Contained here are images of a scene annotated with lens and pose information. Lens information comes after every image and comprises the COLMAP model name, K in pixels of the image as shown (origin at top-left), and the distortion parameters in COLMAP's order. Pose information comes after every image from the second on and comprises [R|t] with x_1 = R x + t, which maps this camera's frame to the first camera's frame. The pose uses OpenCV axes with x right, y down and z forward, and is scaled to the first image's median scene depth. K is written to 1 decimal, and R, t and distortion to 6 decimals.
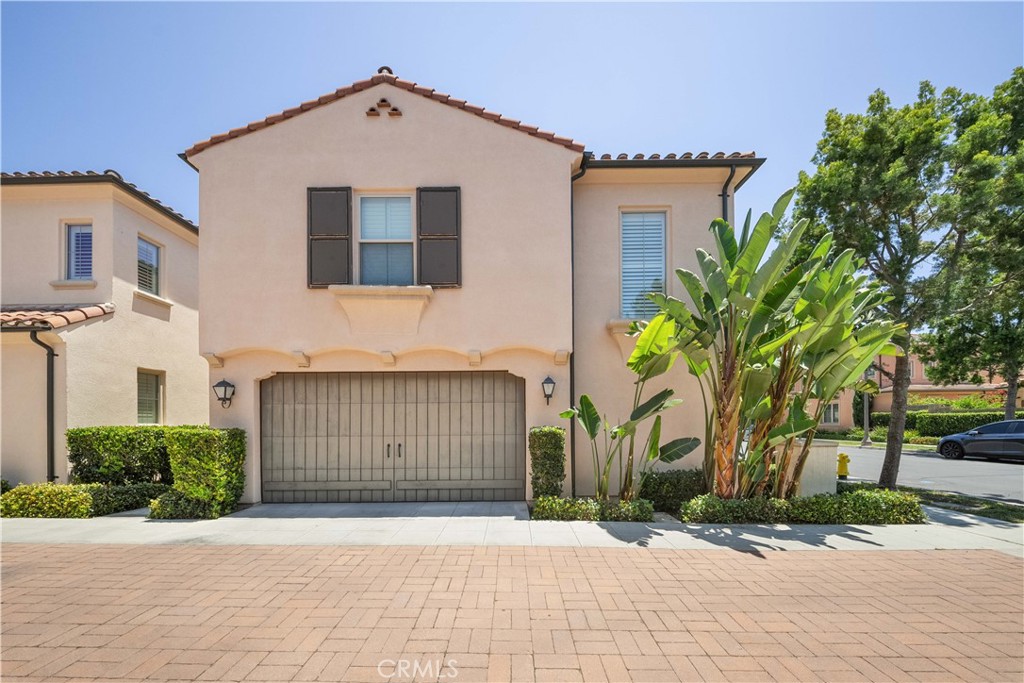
lens RADIAL K [[360.5, 0, 513.0], [0, 360.5, 340.4], [0, 0, 1]] dist [-0.000536, -0.001985]
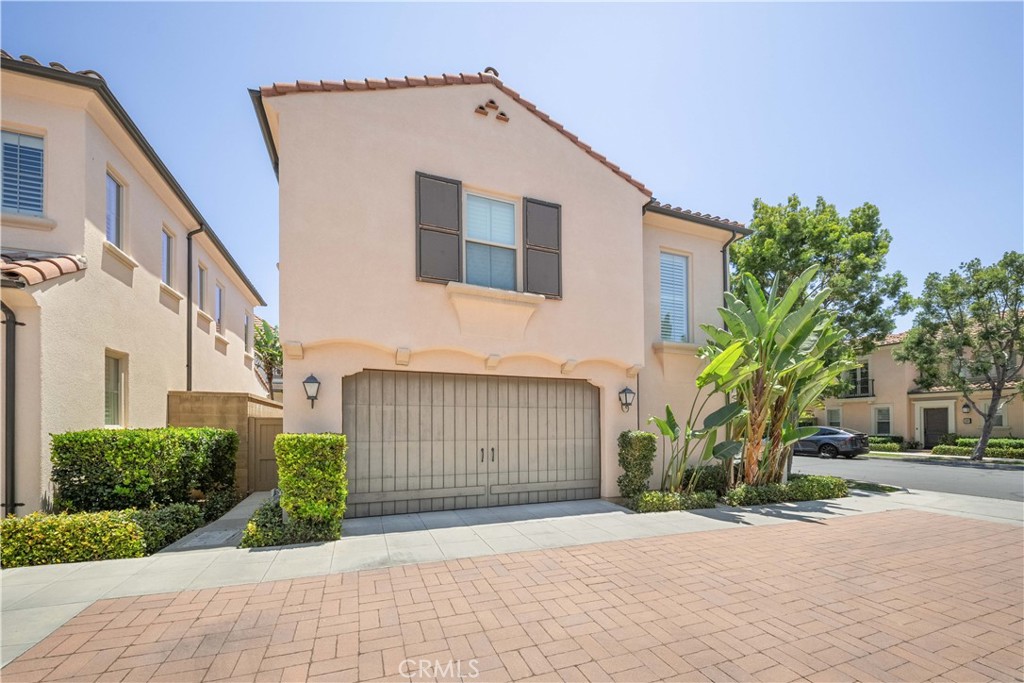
lens RADIAL K [[360.5, 0, 498.7], [0, 360.5, 337.6], [0, 0, 1]] dist [-0.000536, -0.001985]
pose [[0.938334, 0.088885, 0.334108, -0.654401], [-0.084460, 0.996040, -0.027779, 0.009486], [-0.335254, -0.002153, 0.942125, 0.058022]]
